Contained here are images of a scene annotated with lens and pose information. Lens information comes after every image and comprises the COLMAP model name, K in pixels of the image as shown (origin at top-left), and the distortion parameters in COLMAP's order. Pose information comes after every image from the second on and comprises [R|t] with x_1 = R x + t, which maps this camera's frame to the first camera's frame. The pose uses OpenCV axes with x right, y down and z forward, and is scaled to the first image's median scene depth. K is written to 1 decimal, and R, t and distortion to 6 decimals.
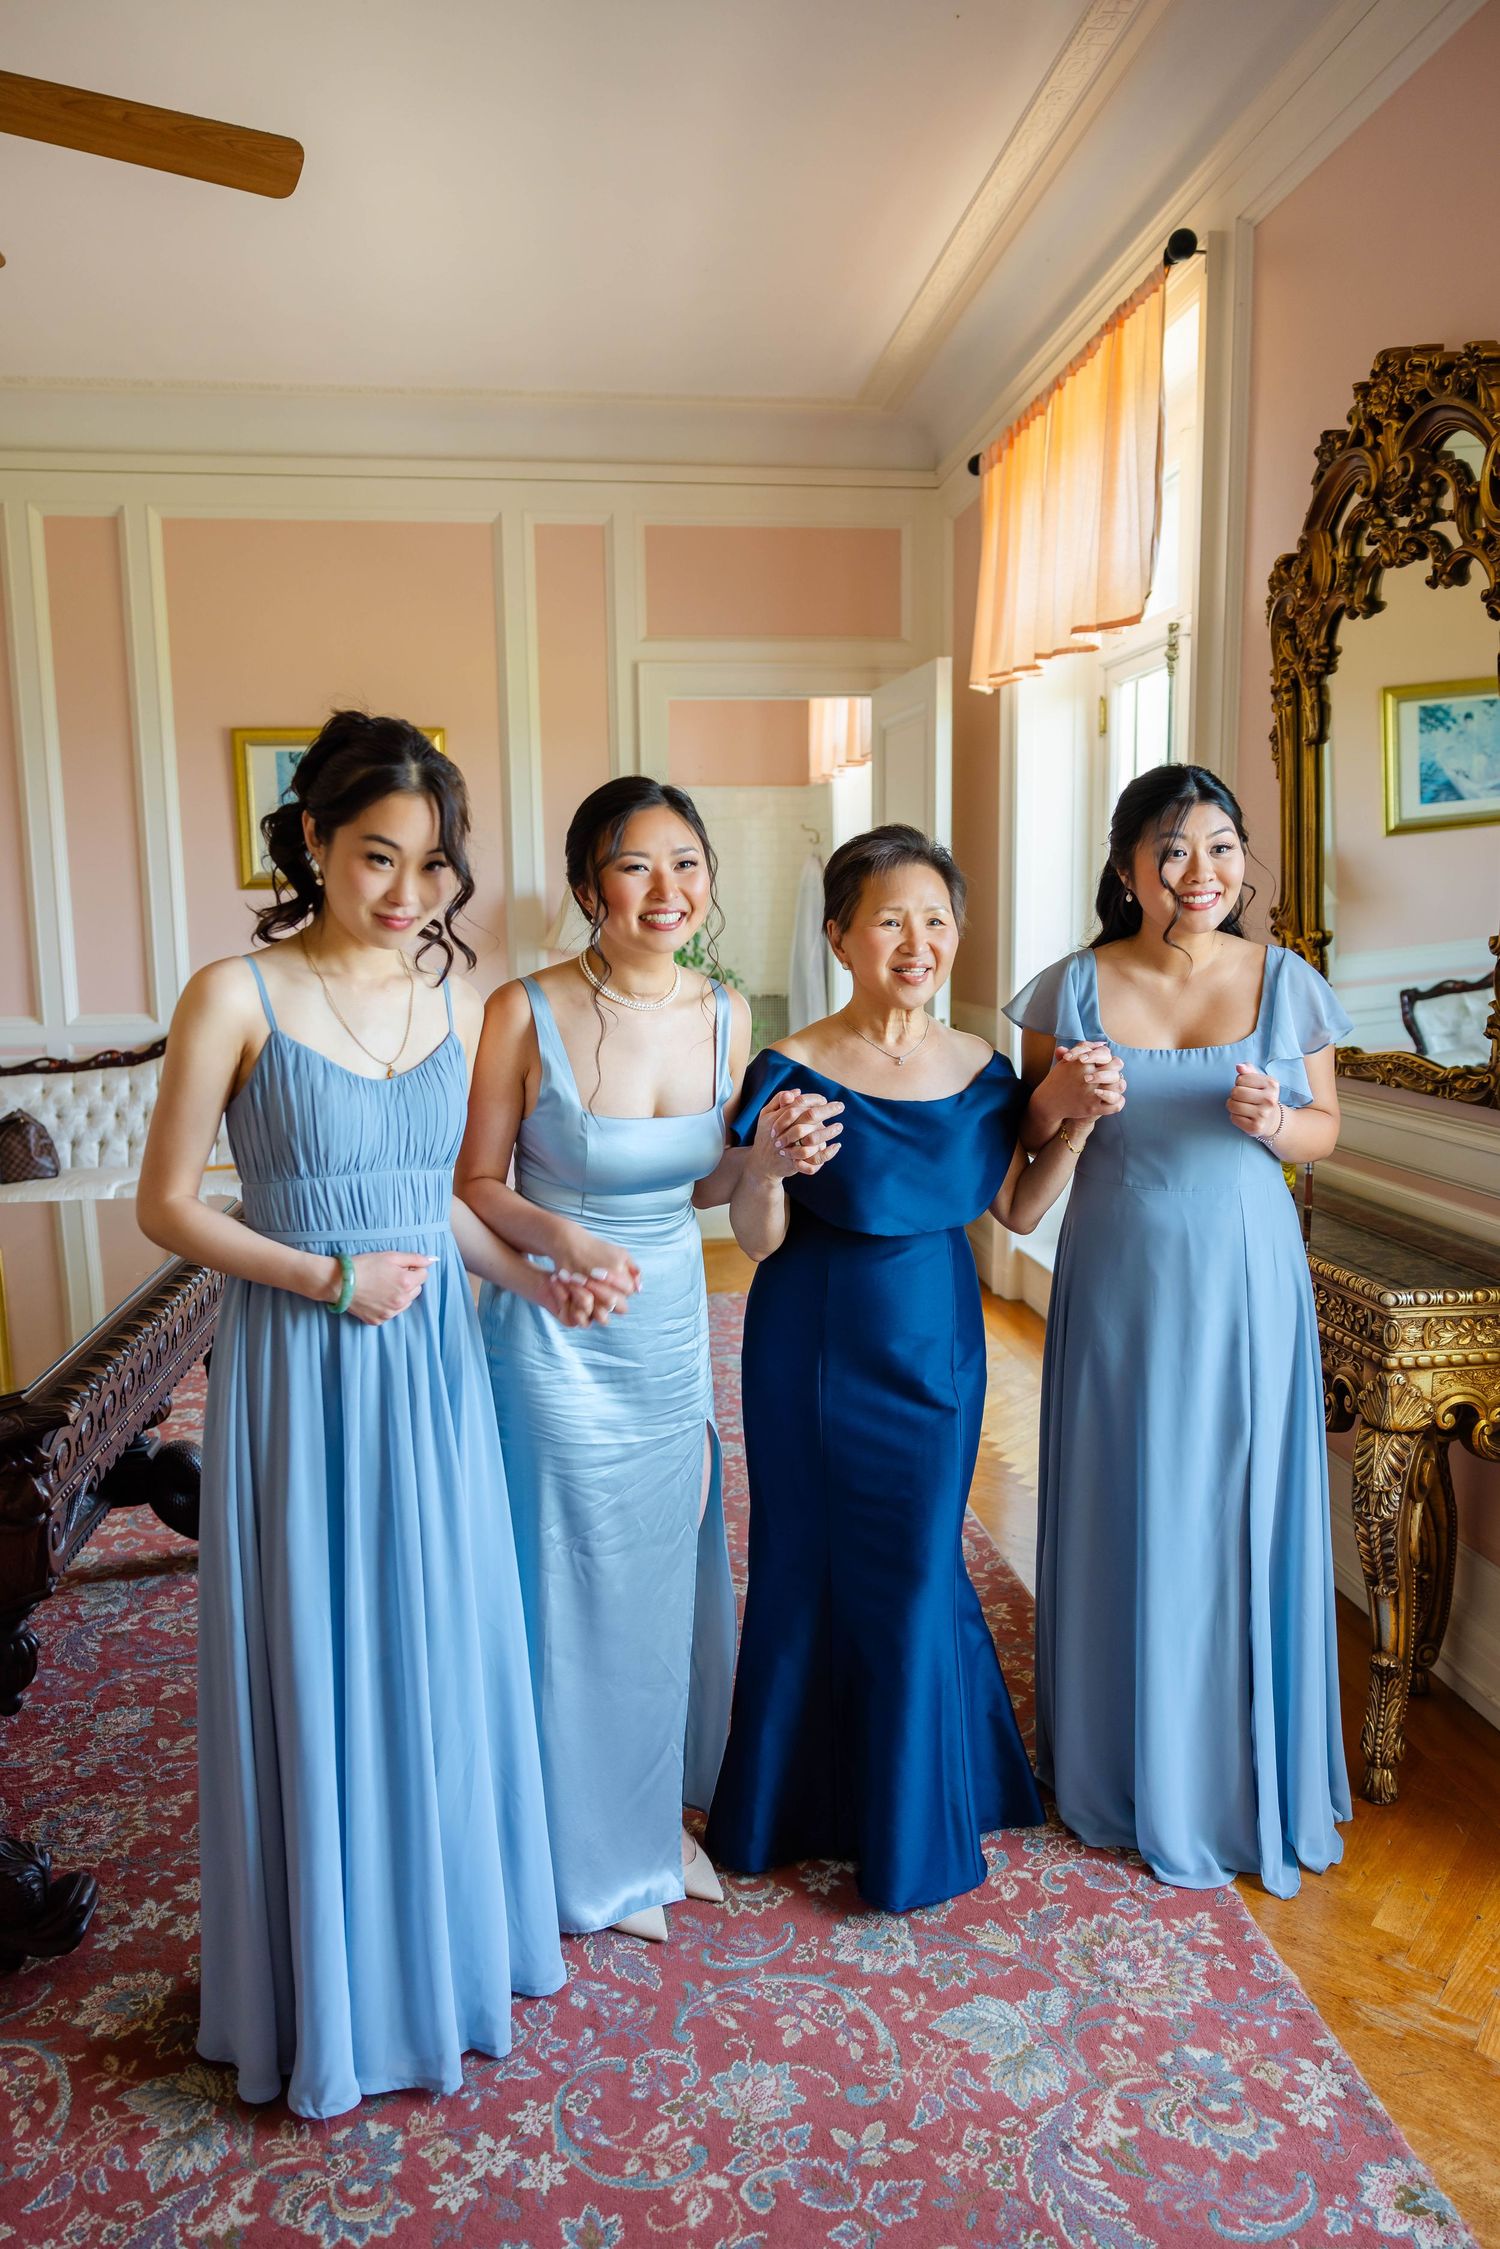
lens RADIAL K [[1553.6, 0, 741.4], [0, 1553.6, 1130.6], [0, 0, 1]] dist [0.000628, 0.003844]
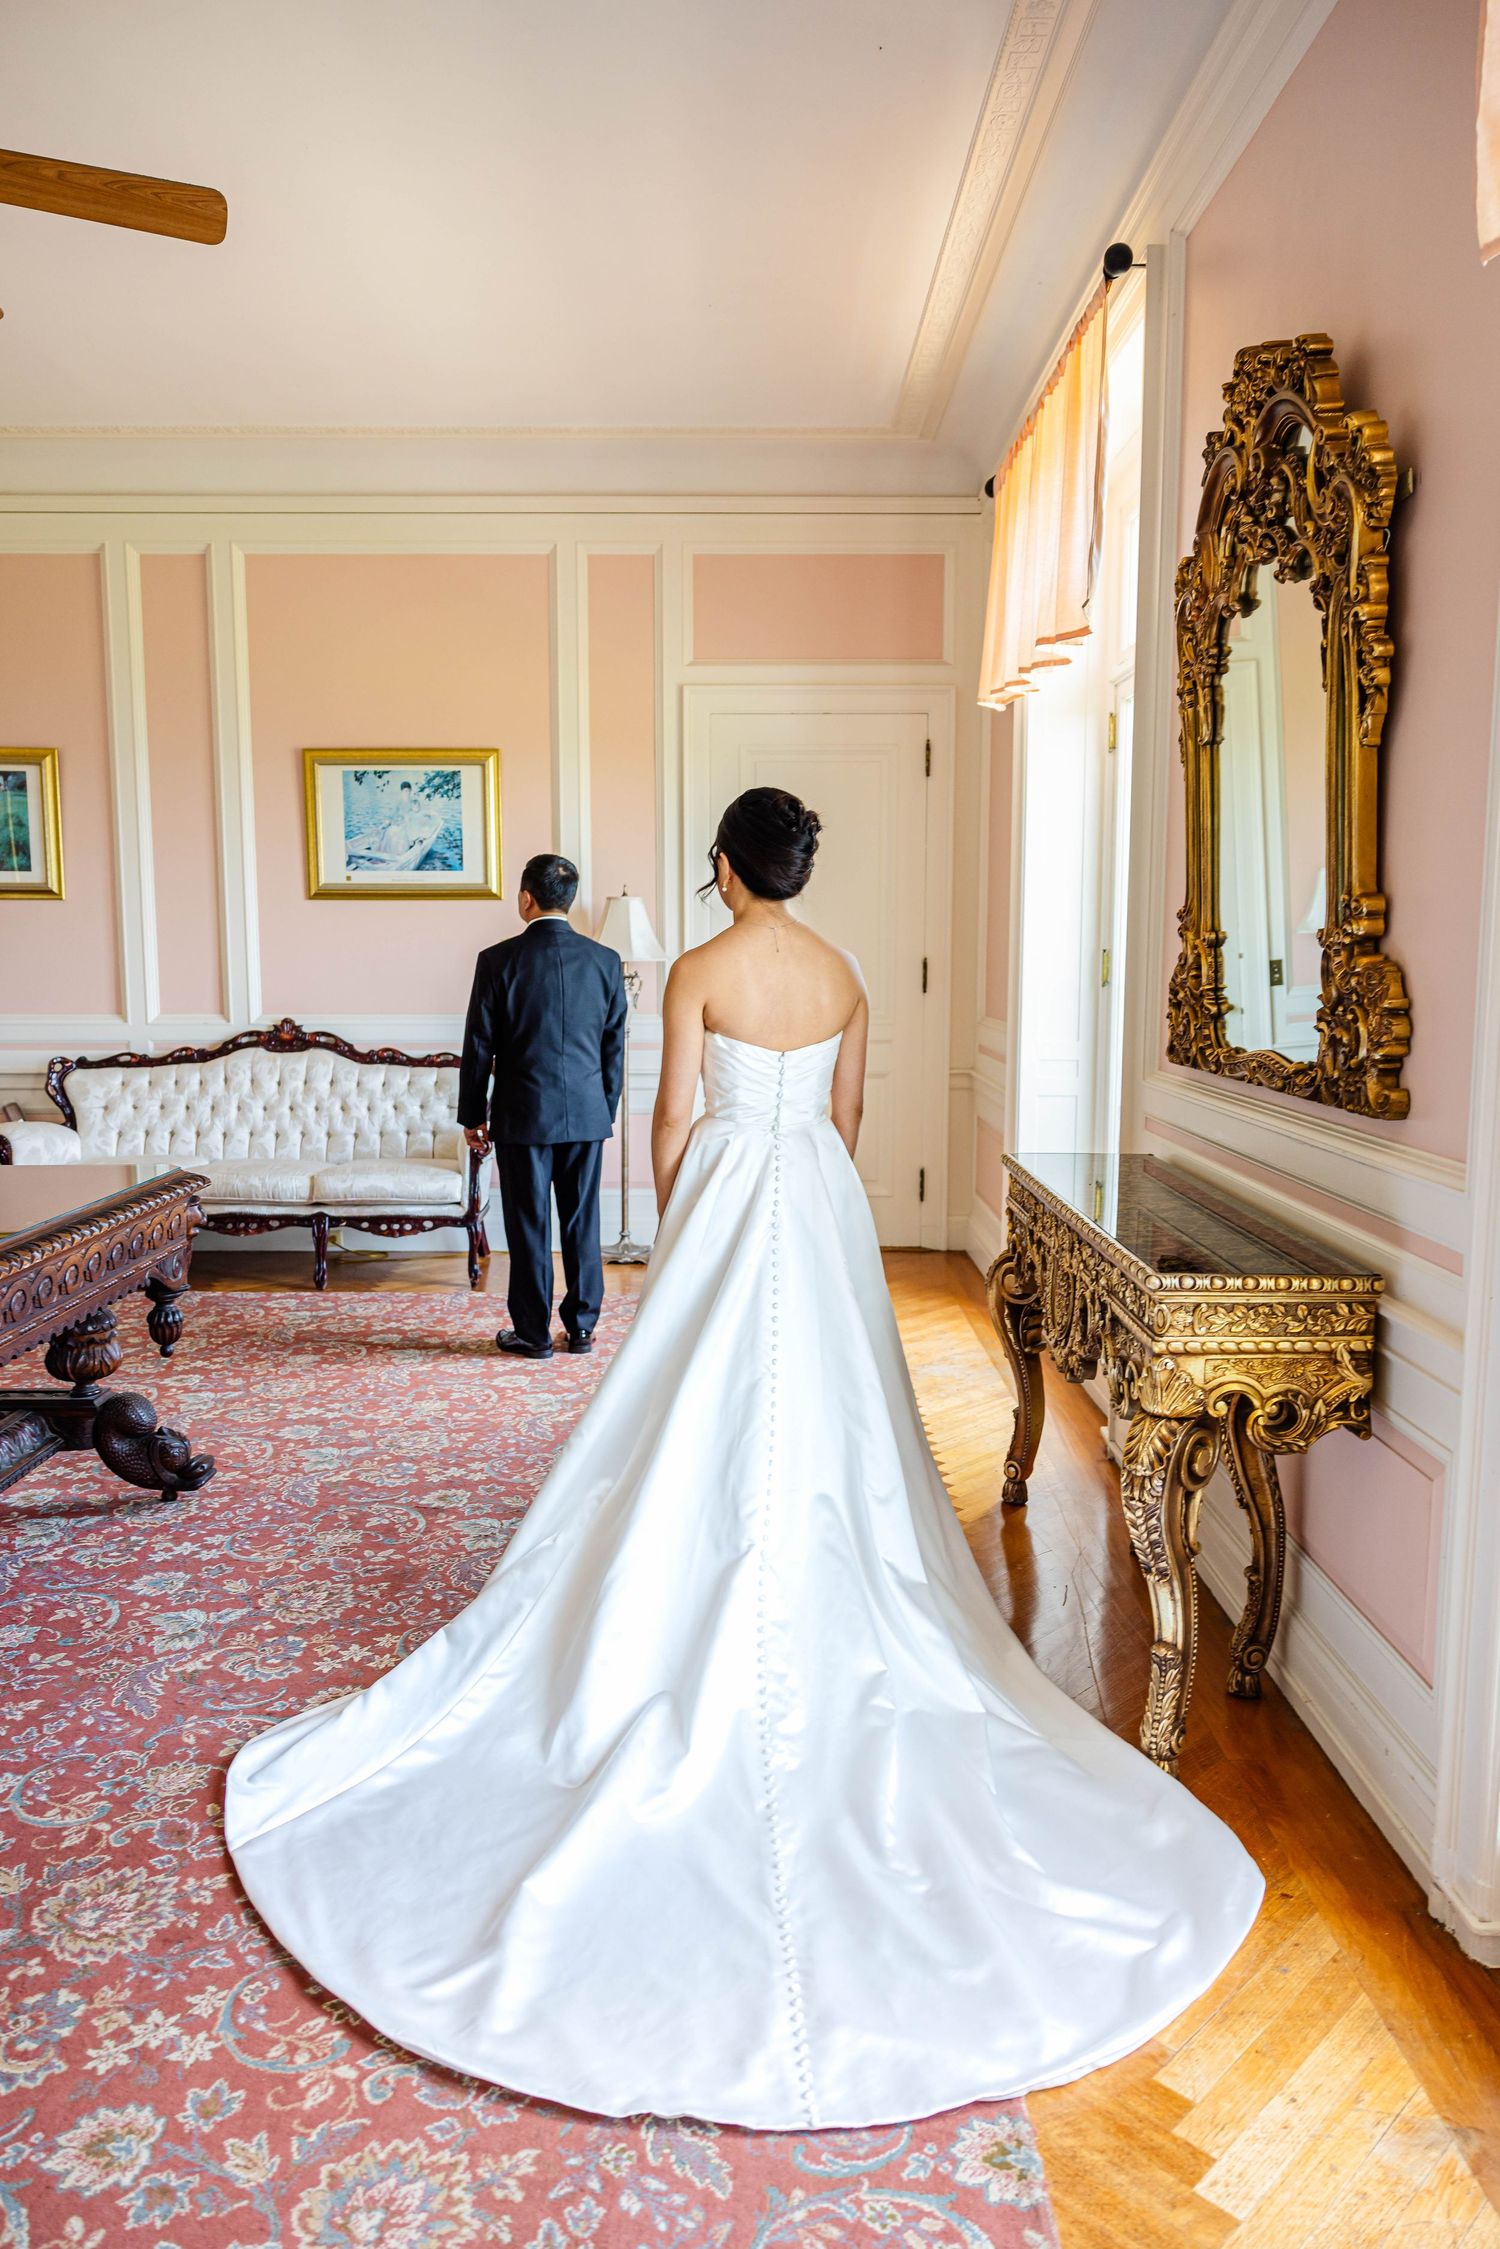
lens RADIAL K [[1527.8, 0, 744.3], [0, 1527.8, 1131.9], [0, 0, 1]] dist [-0.000321, 0.002554]
pose [[0.992817, 0.027721, -0.116386, 0.219808], [-0.030030, 0.999384, -0.018135, 0.030844], [0.115812, 0.021500, 0.993038, -0.006821]]
